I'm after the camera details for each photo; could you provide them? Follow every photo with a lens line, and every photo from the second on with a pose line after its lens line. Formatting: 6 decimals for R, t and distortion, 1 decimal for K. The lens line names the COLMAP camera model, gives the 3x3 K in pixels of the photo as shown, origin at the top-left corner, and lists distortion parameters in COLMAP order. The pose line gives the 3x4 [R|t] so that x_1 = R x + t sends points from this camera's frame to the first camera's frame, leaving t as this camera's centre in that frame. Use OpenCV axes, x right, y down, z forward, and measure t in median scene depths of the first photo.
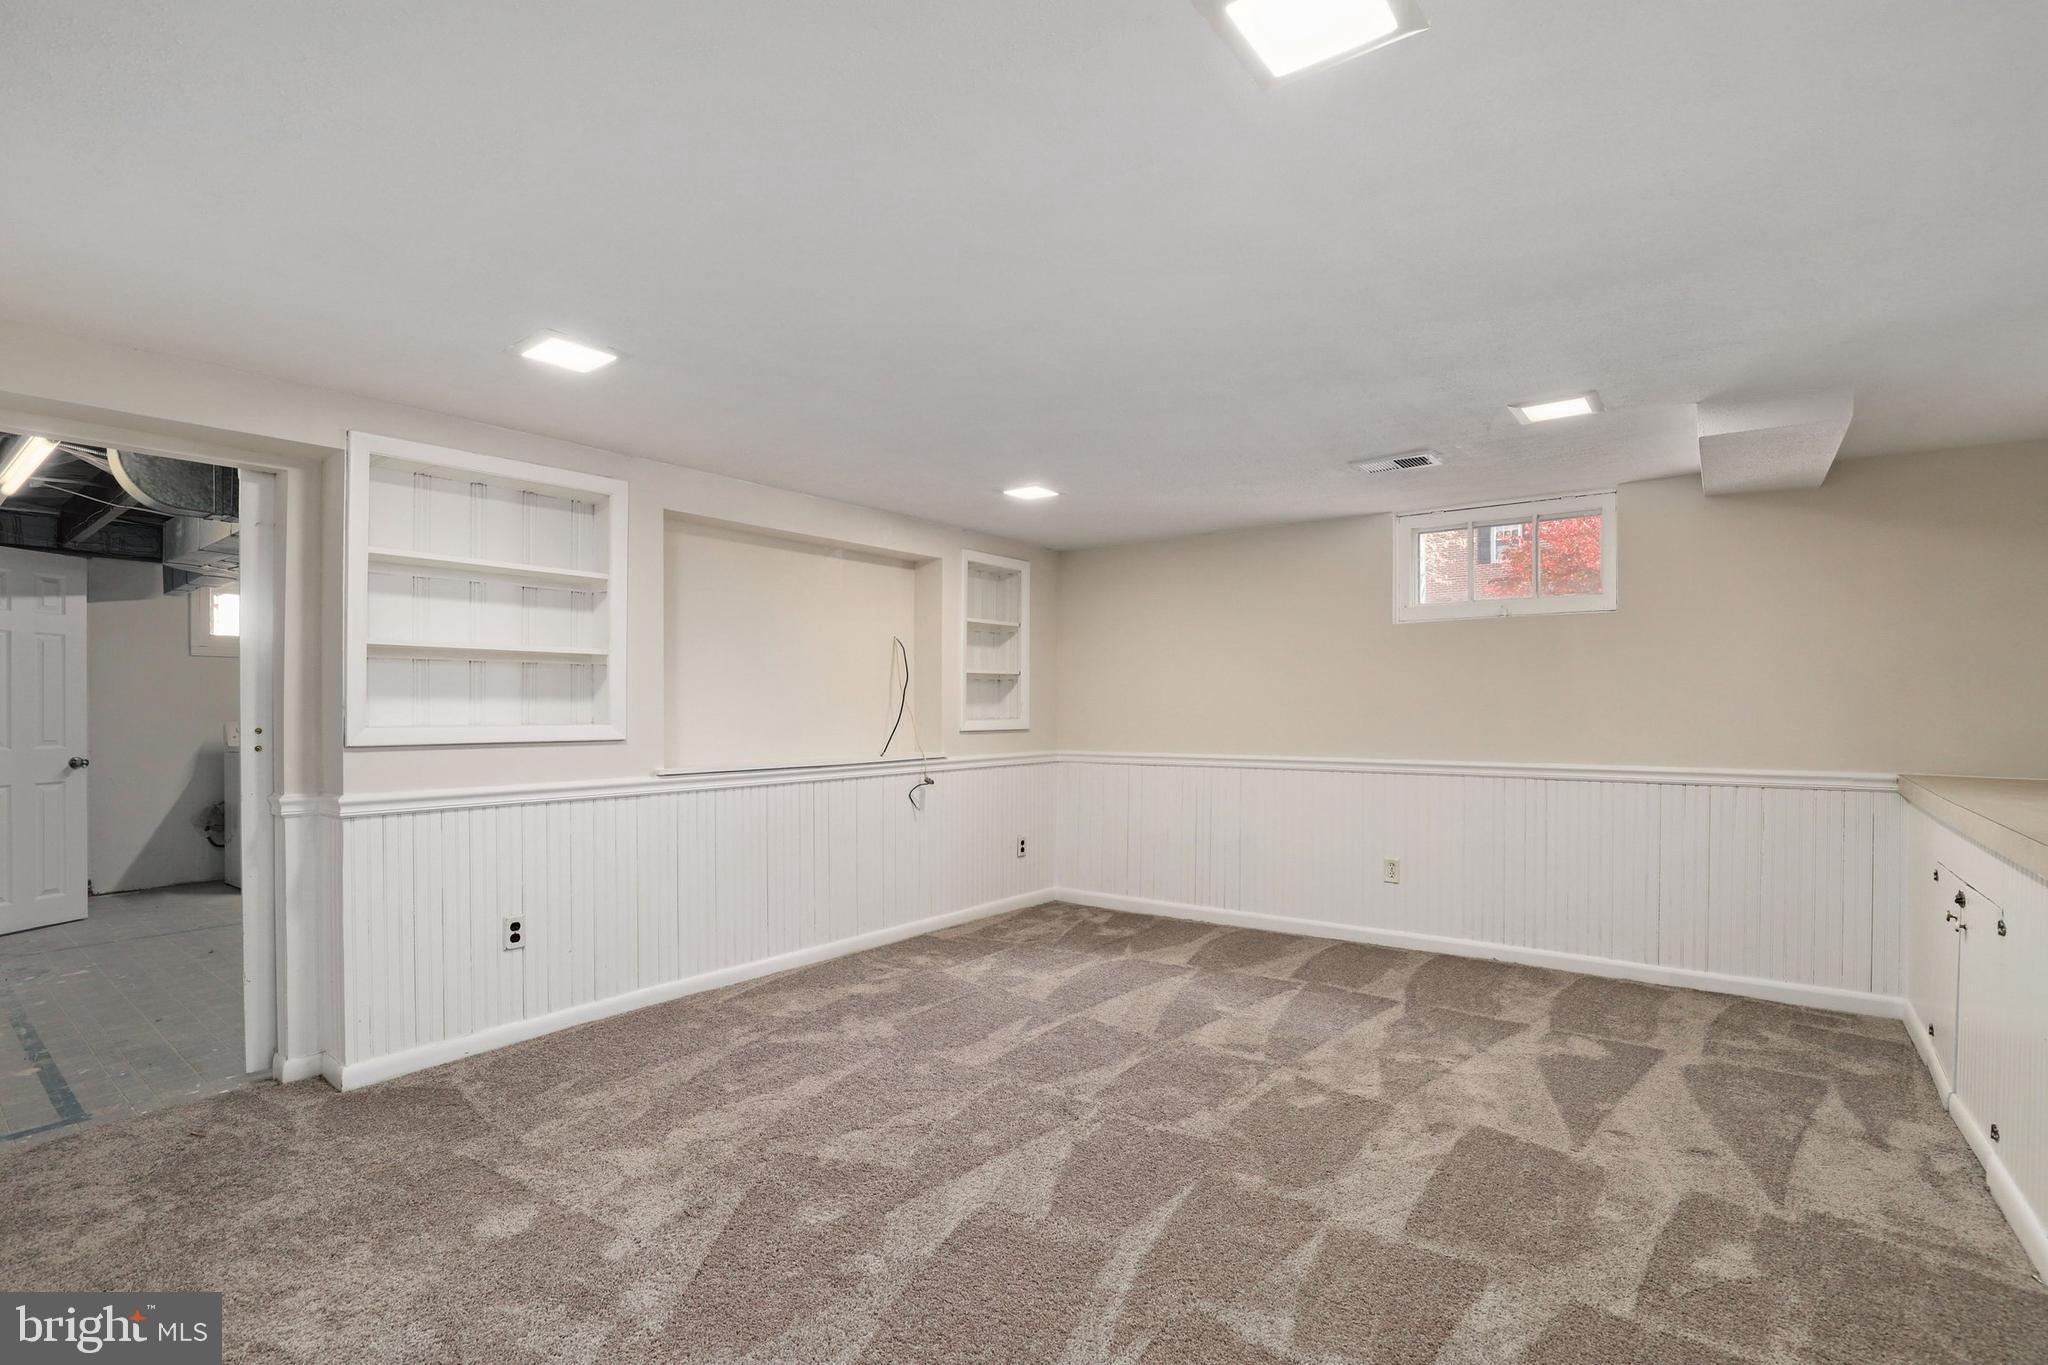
lens RADIAL K [[942.4, 0, 1016.4], [0, 942.4, 698.4], [0, 0, 1]] dist [-0.016624, 0.000778]
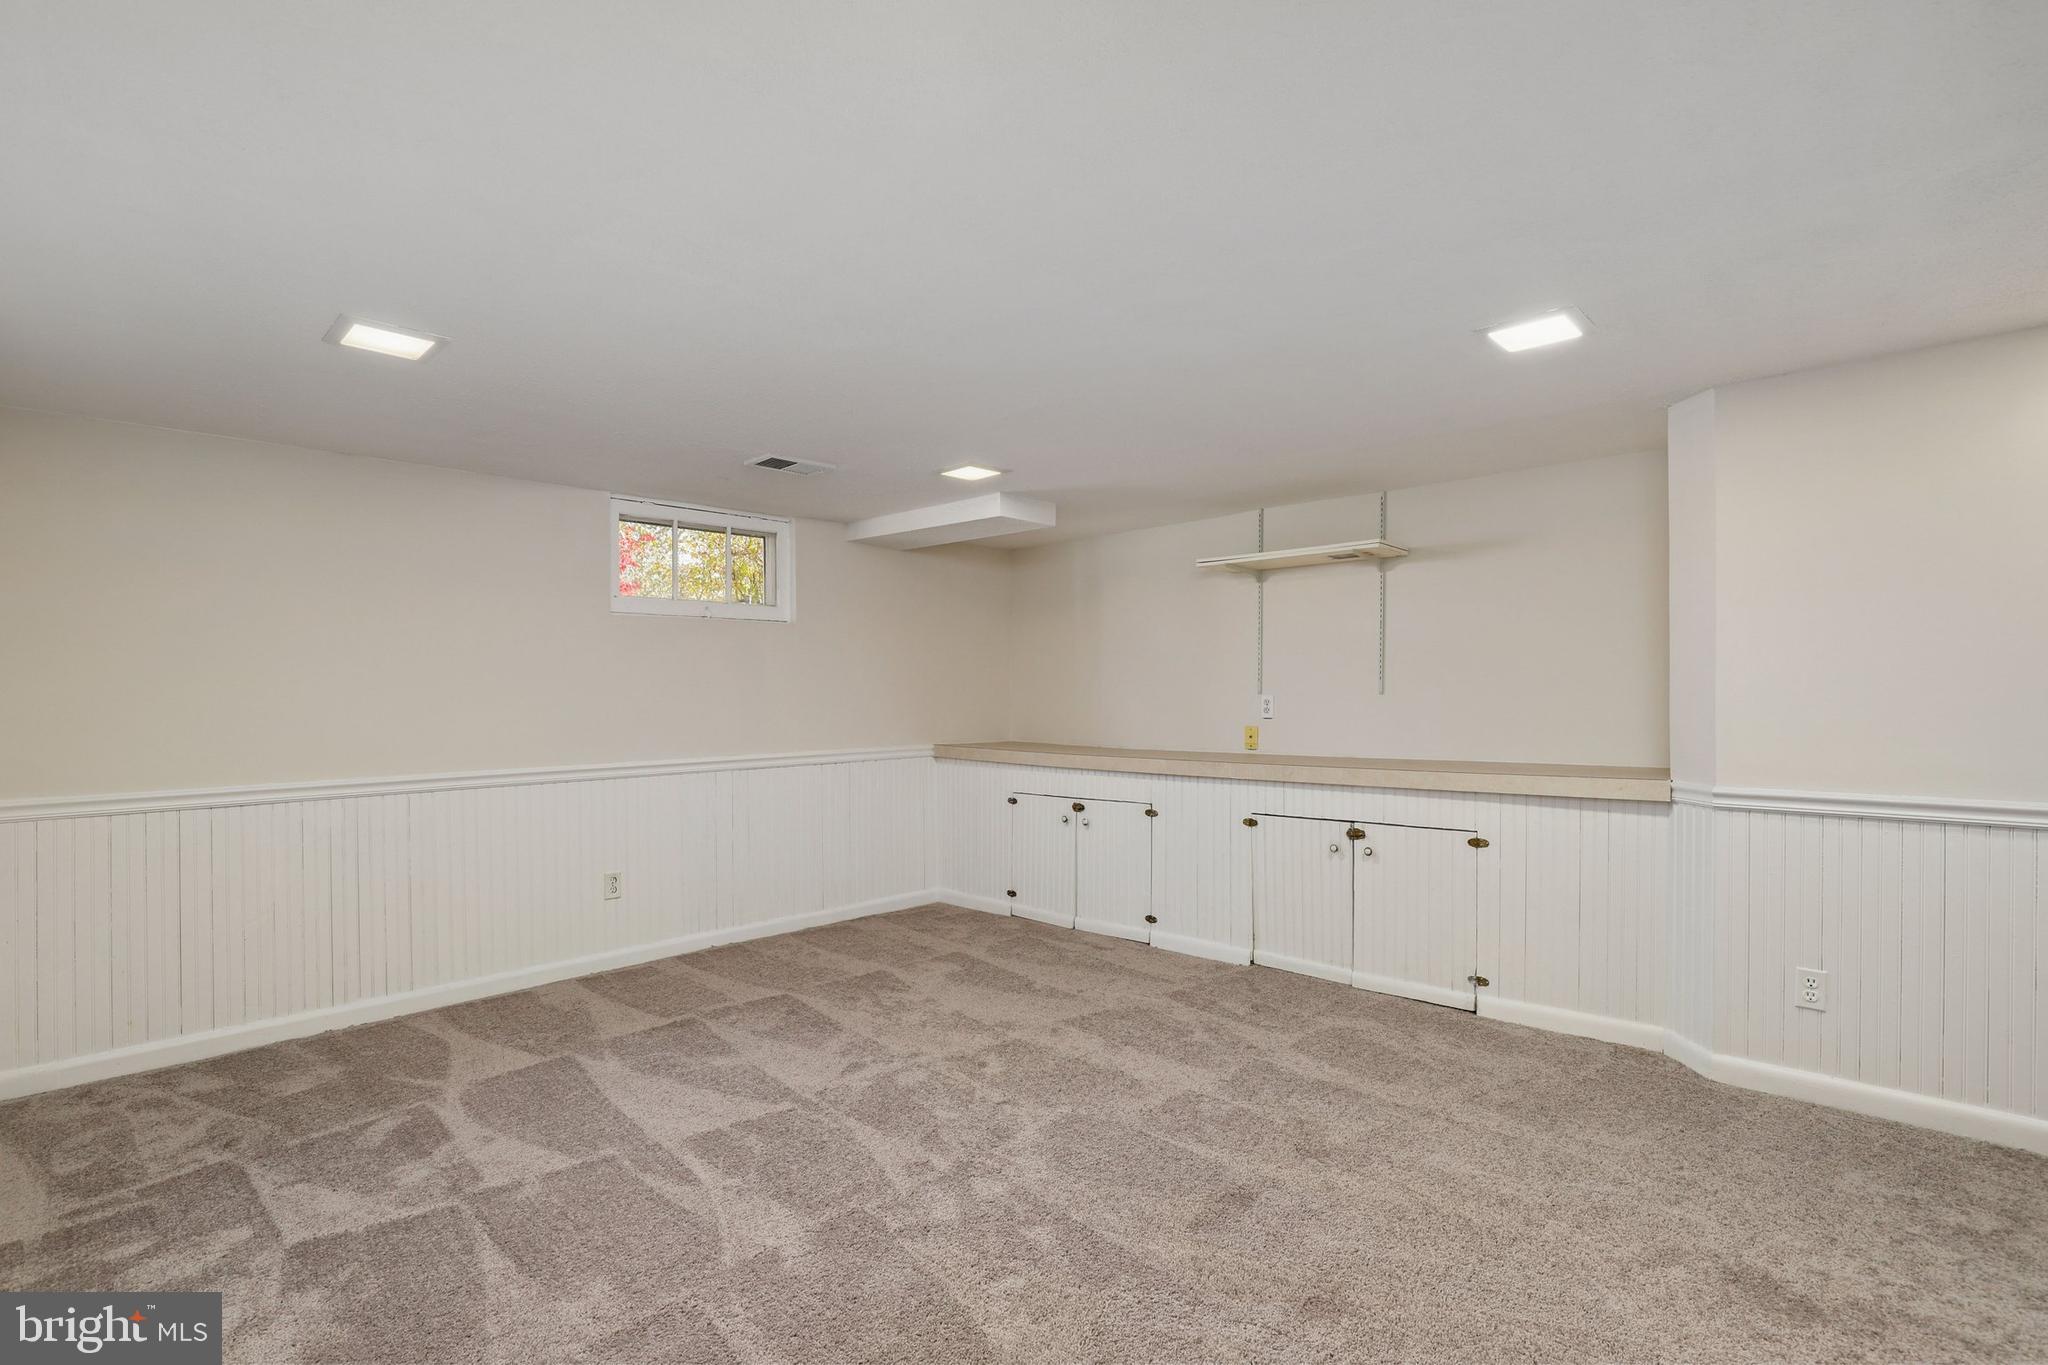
lens RADIAL K [[942.4, 0, 1016.4], [0, 942.4, 698.4], [0, 0, 1]] dist [-0.016624, 0.000778]
pose [[0.114963, 0.007534, 0.993341, -0.562680], [-0.002522, 0.999970, -0.007293, 0.009790], [-0.993367, -0.001667, 0.114978, 0.619898]]
